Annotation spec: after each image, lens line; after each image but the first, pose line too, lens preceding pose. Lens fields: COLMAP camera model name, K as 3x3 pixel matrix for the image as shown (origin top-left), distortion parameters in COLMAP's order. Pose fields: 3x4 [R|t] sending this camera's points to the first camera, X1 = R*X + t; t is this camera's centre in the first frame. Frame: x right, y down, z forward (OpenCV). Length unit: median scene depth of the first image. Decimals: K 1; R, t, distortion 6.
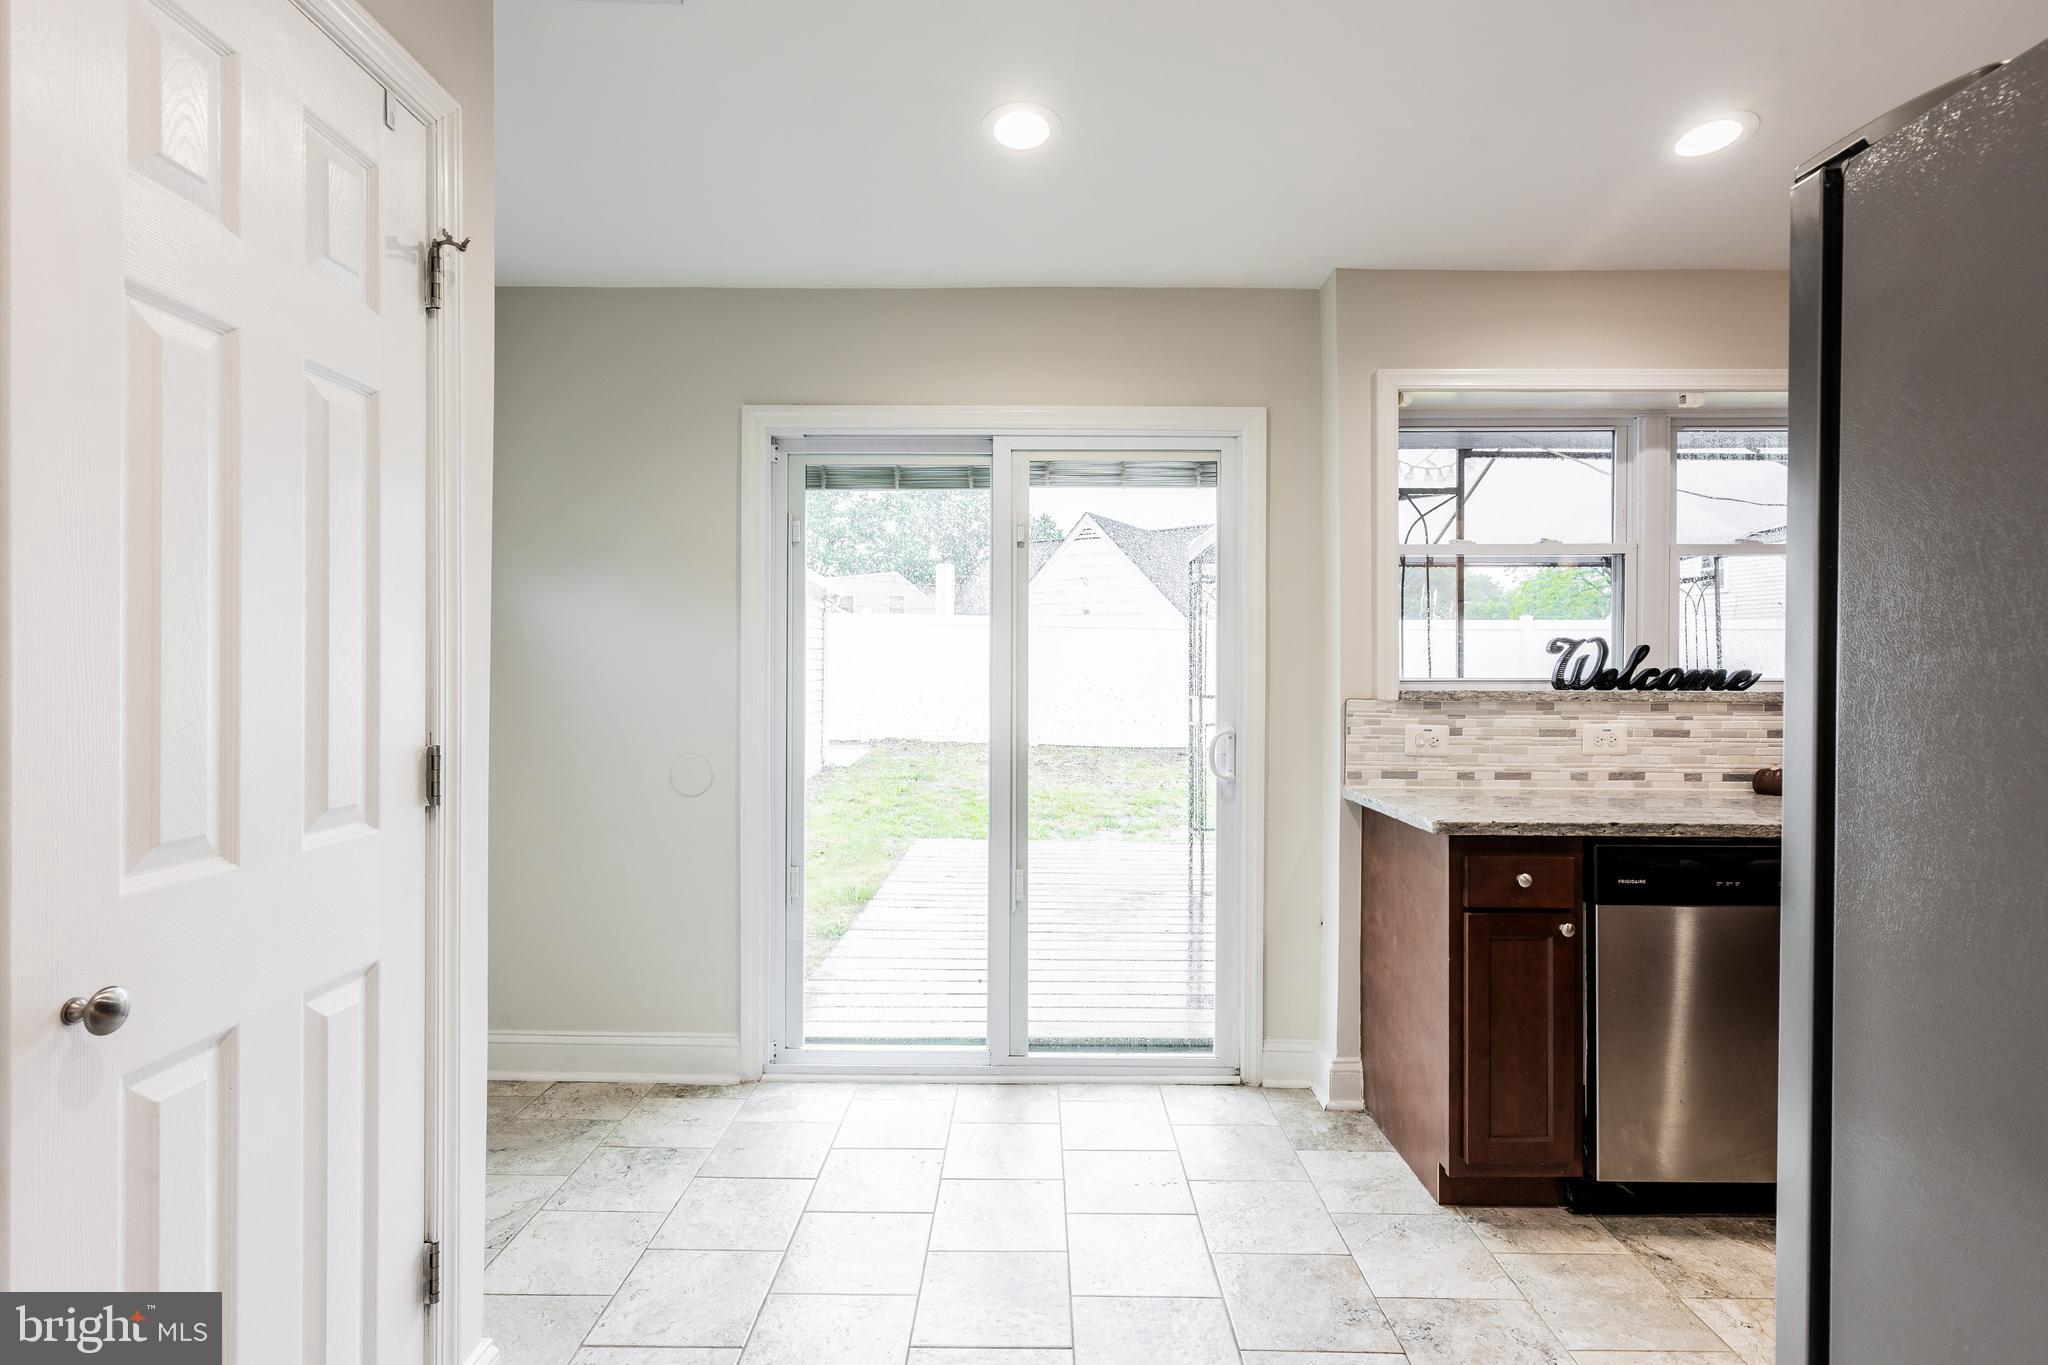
lens RADIAL K [[989.0, 0, 1025.4], [0, 989.0, 667.8], [0, 0, 1]] dist [0.001148, 0.000004]
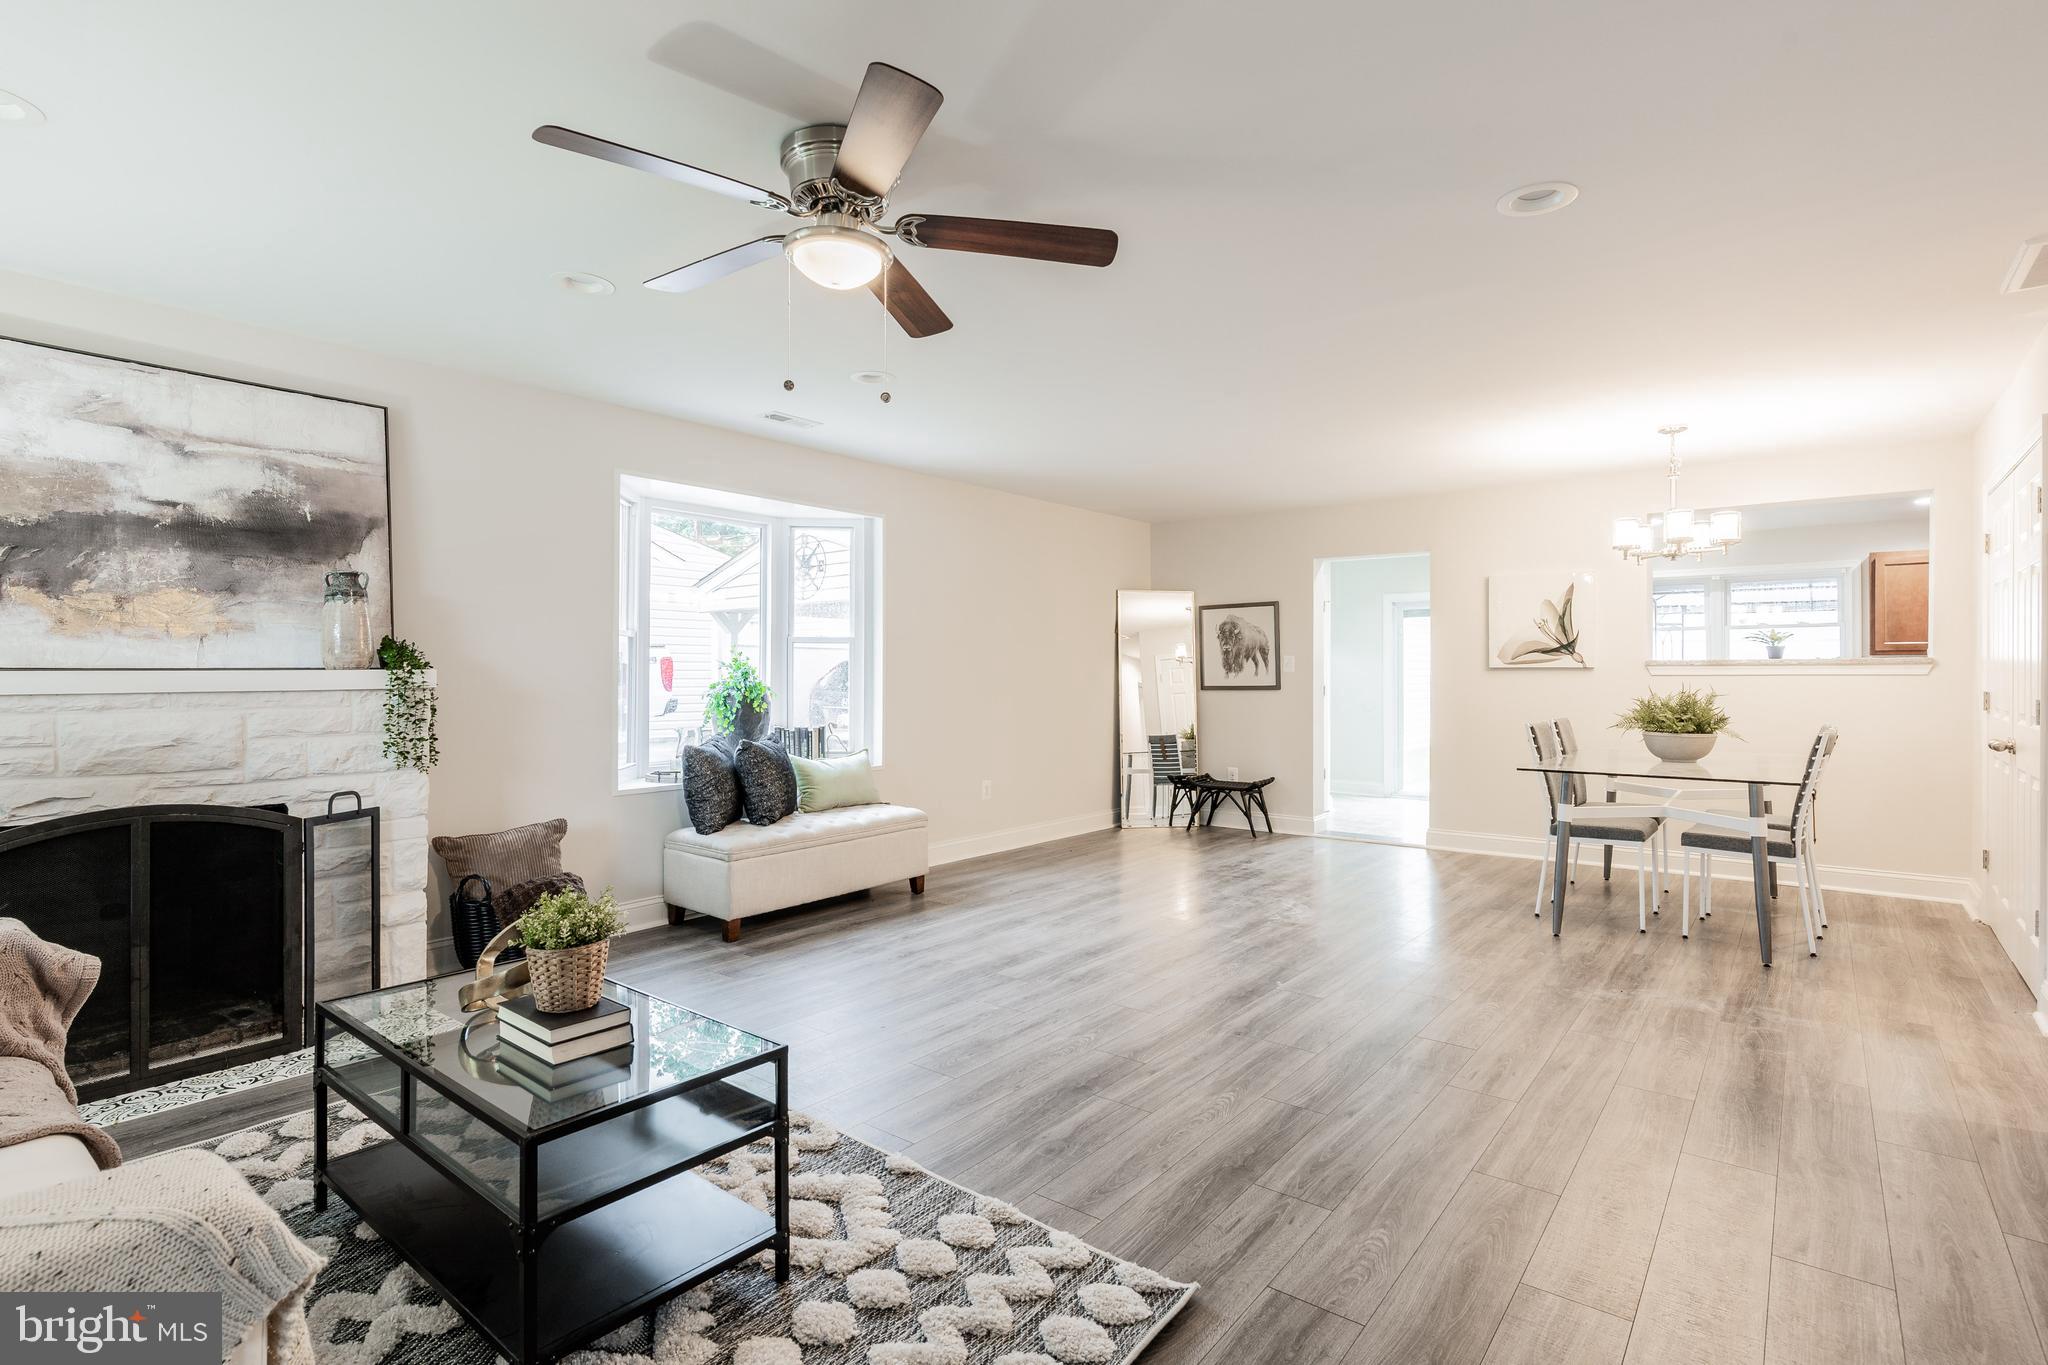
lens RADIAL K [[989.0, 0, 1025.4], [0, 989.0, 667.8], [0, 0, 1]] dist [0.001148, 0.000004]
pose [[0.783024, -0.006900, -0.621953, 0.891277], [0.002728, 0.999967, -0.007659, 0.007053], [0.621986, 0.004301, 0.783017, -2.501048]]
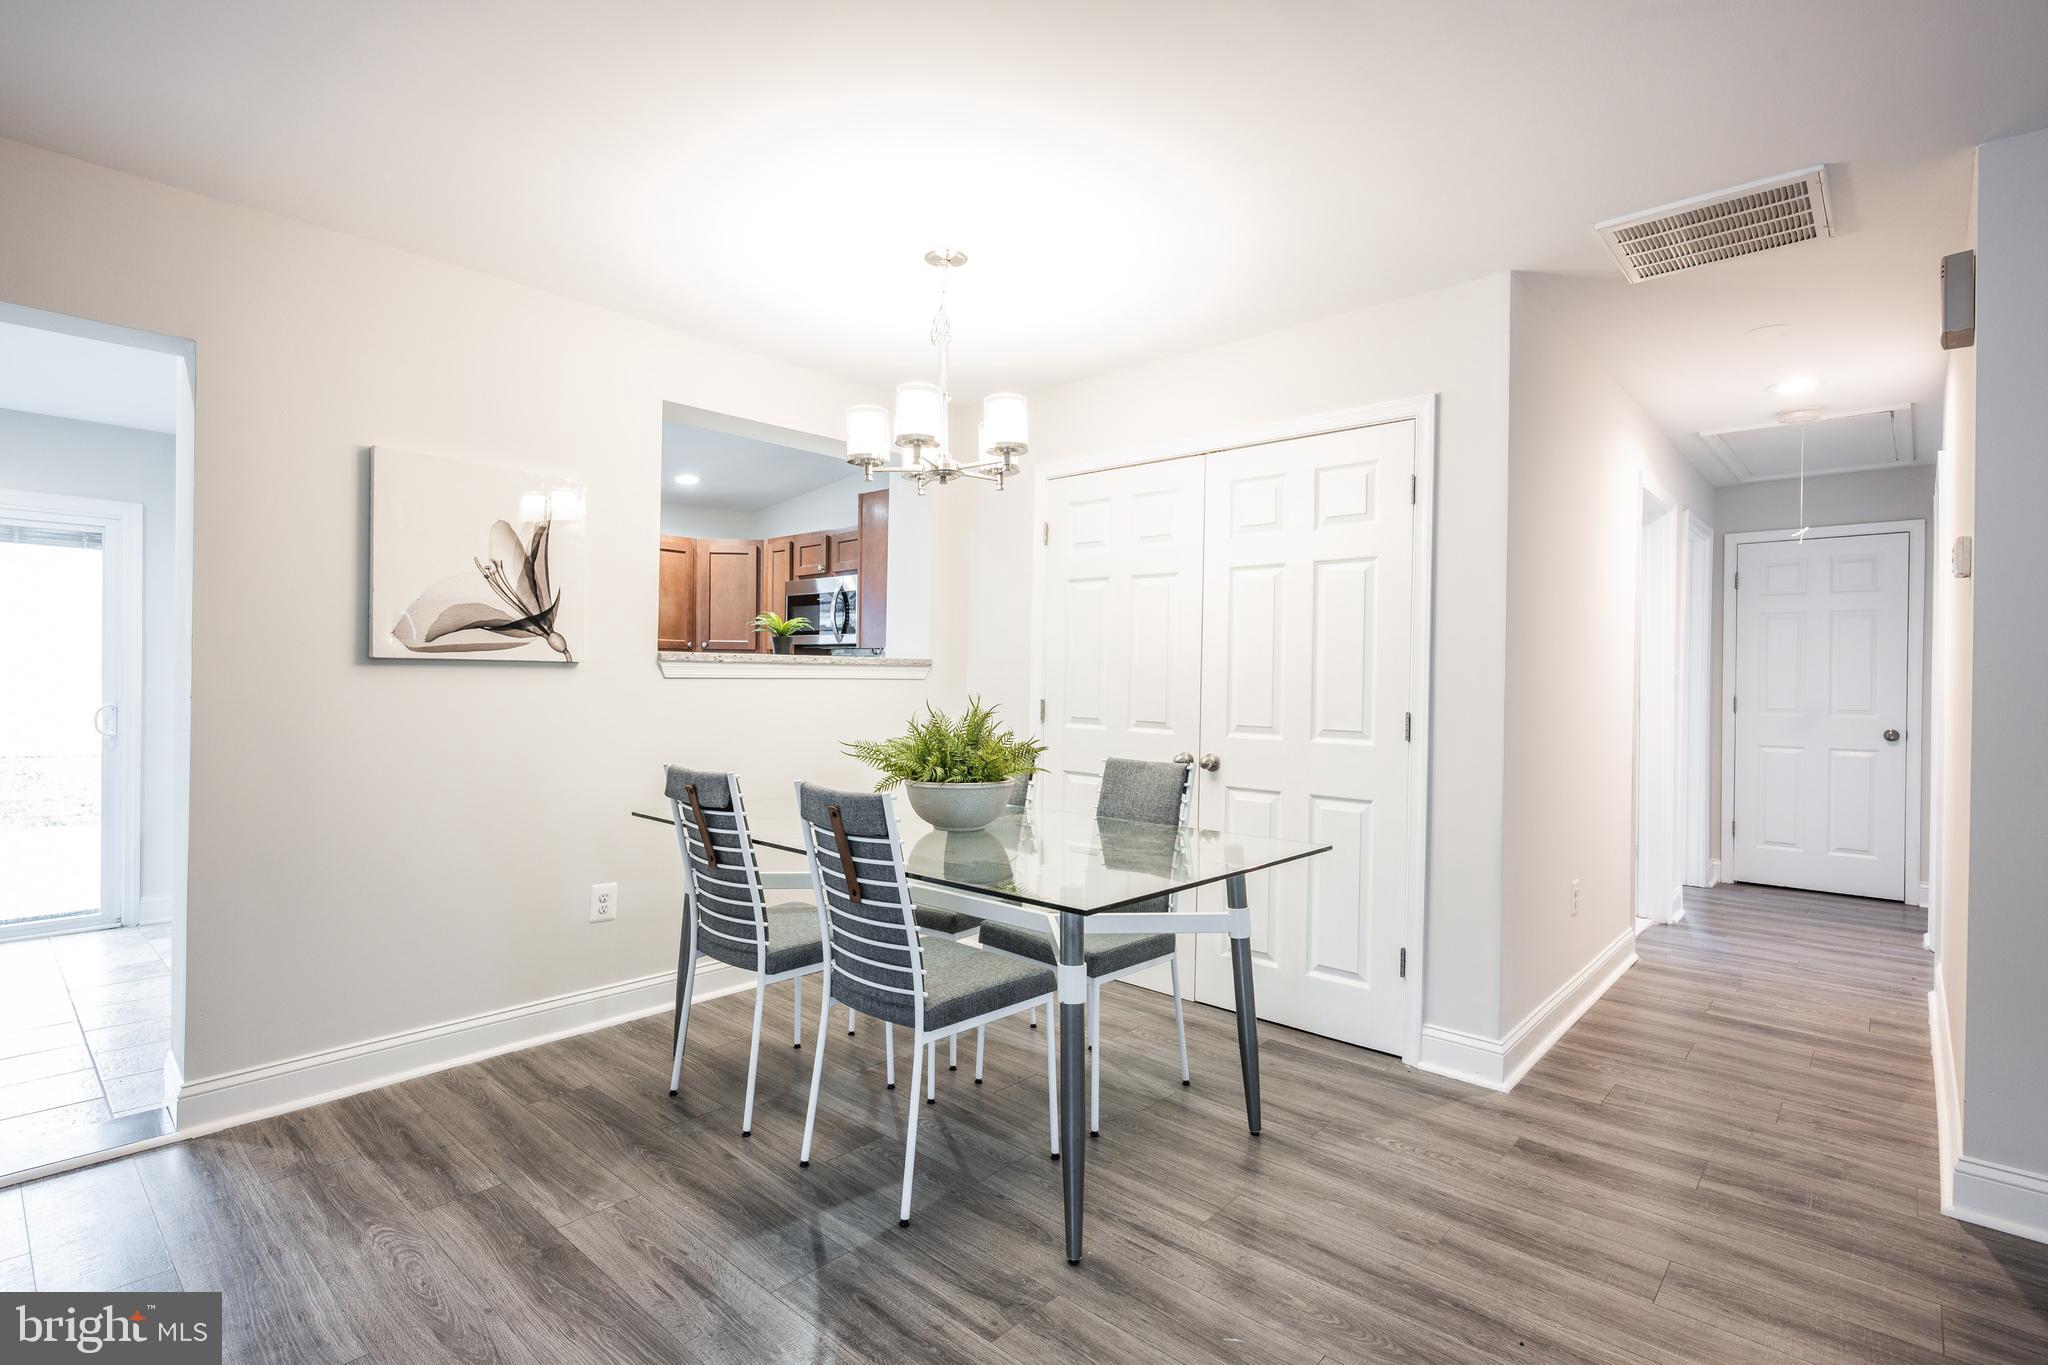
lens RADIAL K [[979.9, 0, 1024.0], [0, 979.9, 682.5], [0, 0, 1]] dist [-0.000446, -0.000115]
pose [[0.674491, 0.001150, 0.738282, 0.034330], [-0.008513, 0.999944, 0.006220, 0.005365], [-0.738234, -0.010480, 0.674463, -1.192607]]
